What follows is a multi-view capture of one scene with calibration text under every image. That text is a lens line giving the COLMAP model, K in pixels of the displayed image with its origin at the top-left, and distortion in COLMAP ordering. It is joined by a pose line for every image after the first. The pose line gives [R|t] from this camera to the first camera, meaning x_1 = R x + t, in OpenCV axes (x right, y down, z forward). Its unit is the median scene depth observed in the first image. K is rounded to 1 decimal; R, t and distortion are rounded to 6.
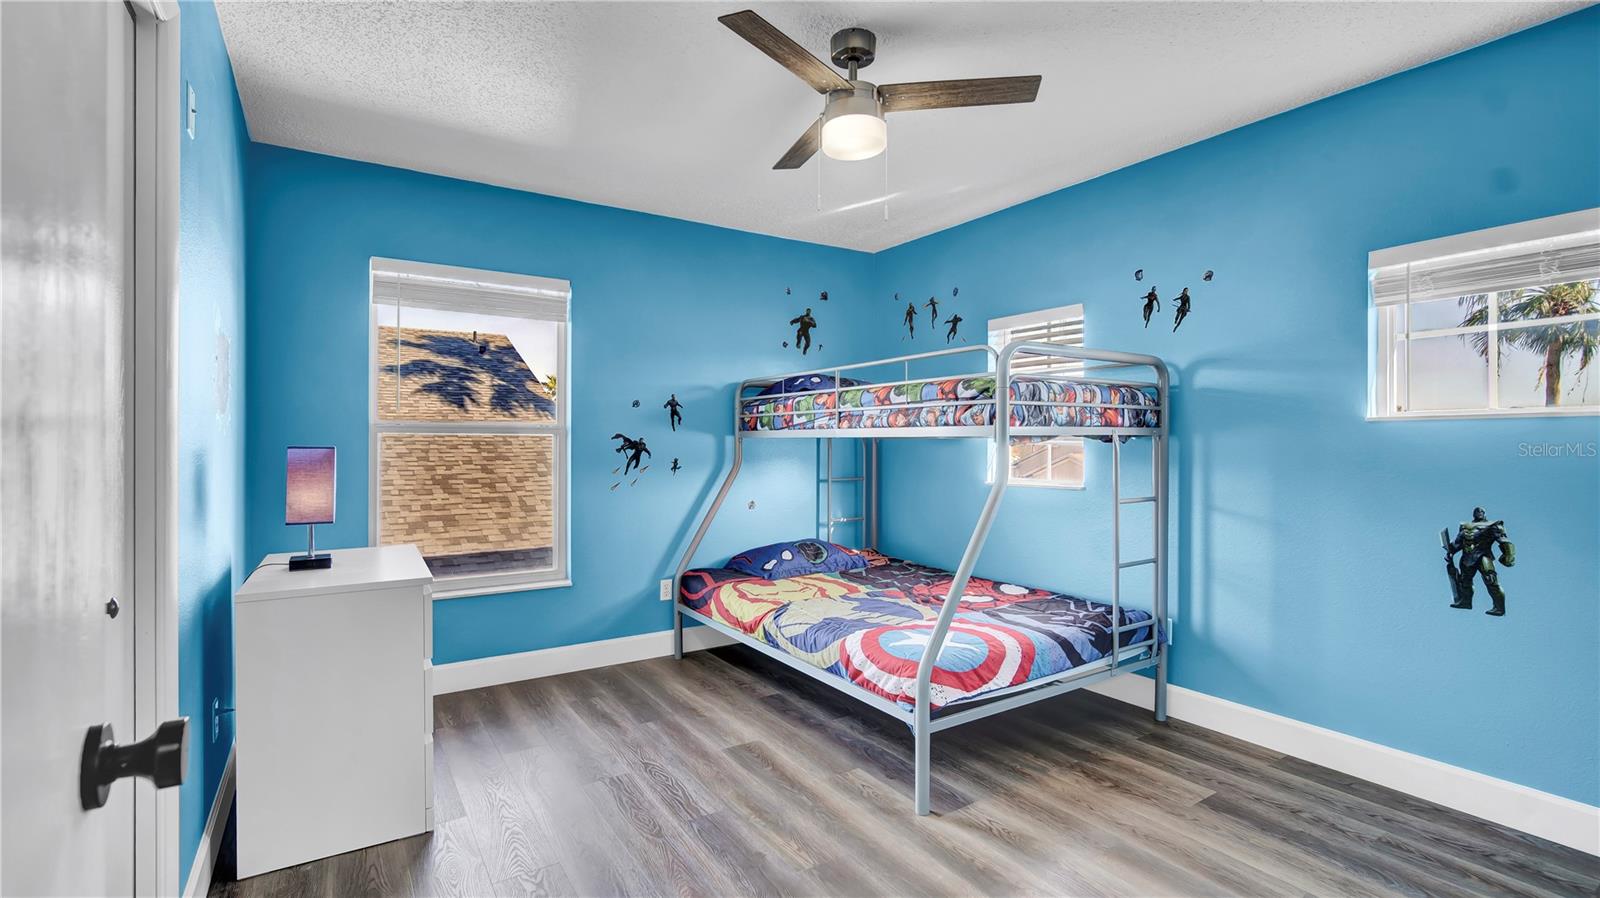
lens RADIAL K [[718.3, 0, 788.7], [0, 718.3, 446.3], [0, 0, 1]] dist [-0.005229, 0.001241]
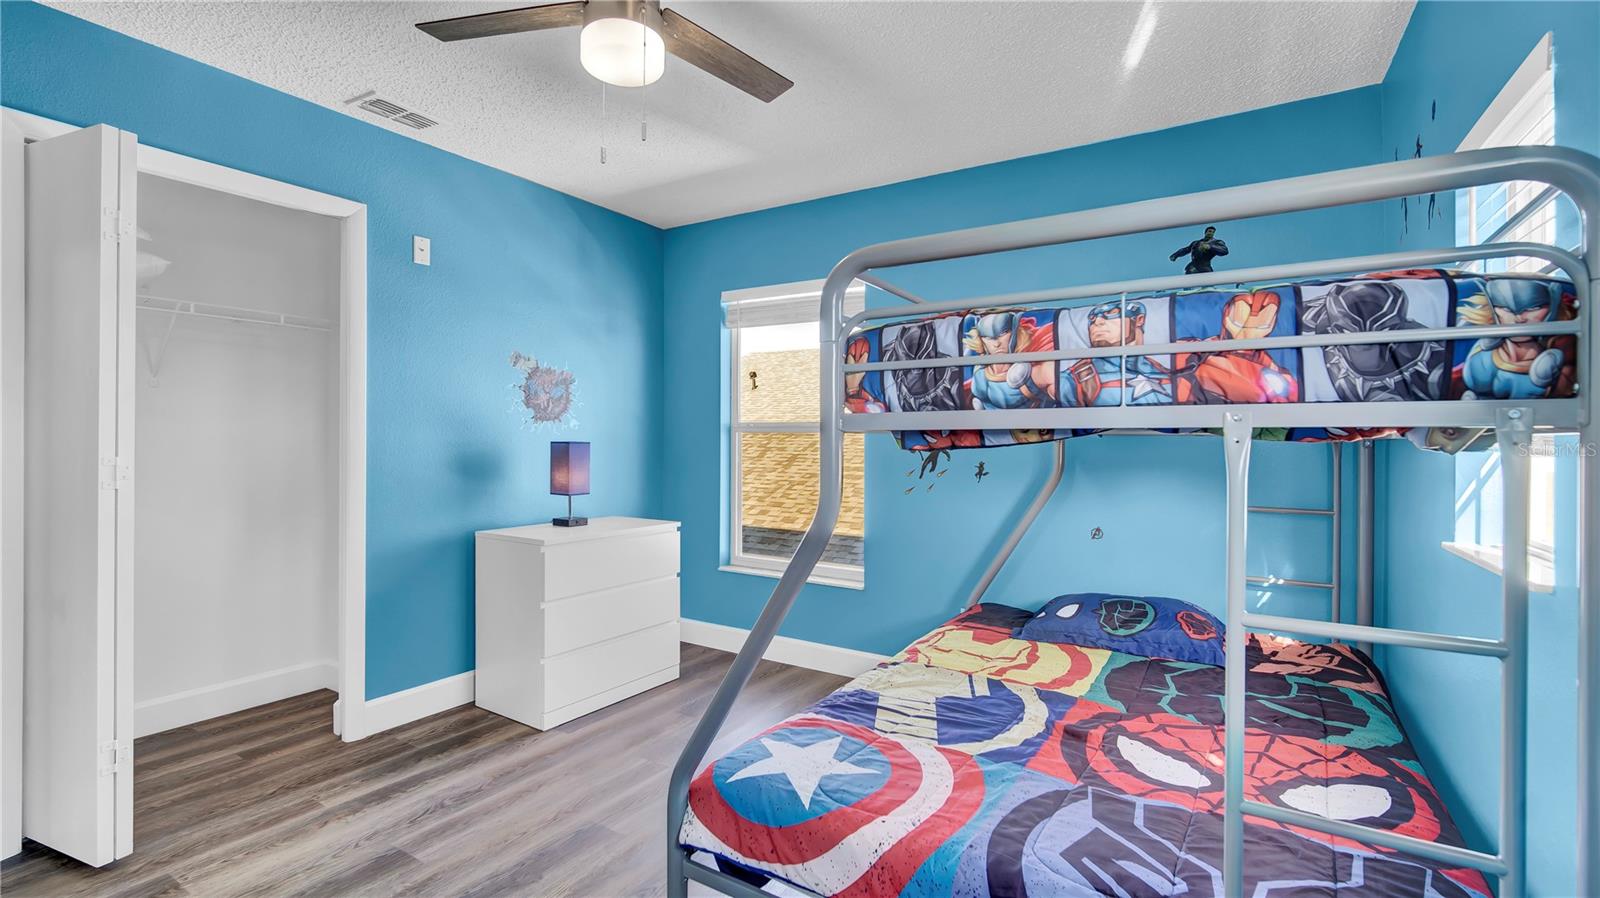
lens RADIAL K [[718.3, 0, 789.7], [0, 718.3, 439.4], [0, 0, 1]] dist [-0.005229, 0.001241]
pose [[0.414903, 0.003354, -0.909860, 0.676239], [-0.012987, 0.999913, -0.002236, -0.005719], [0.909773, 0.012744, 0.414910, 0.648076]]
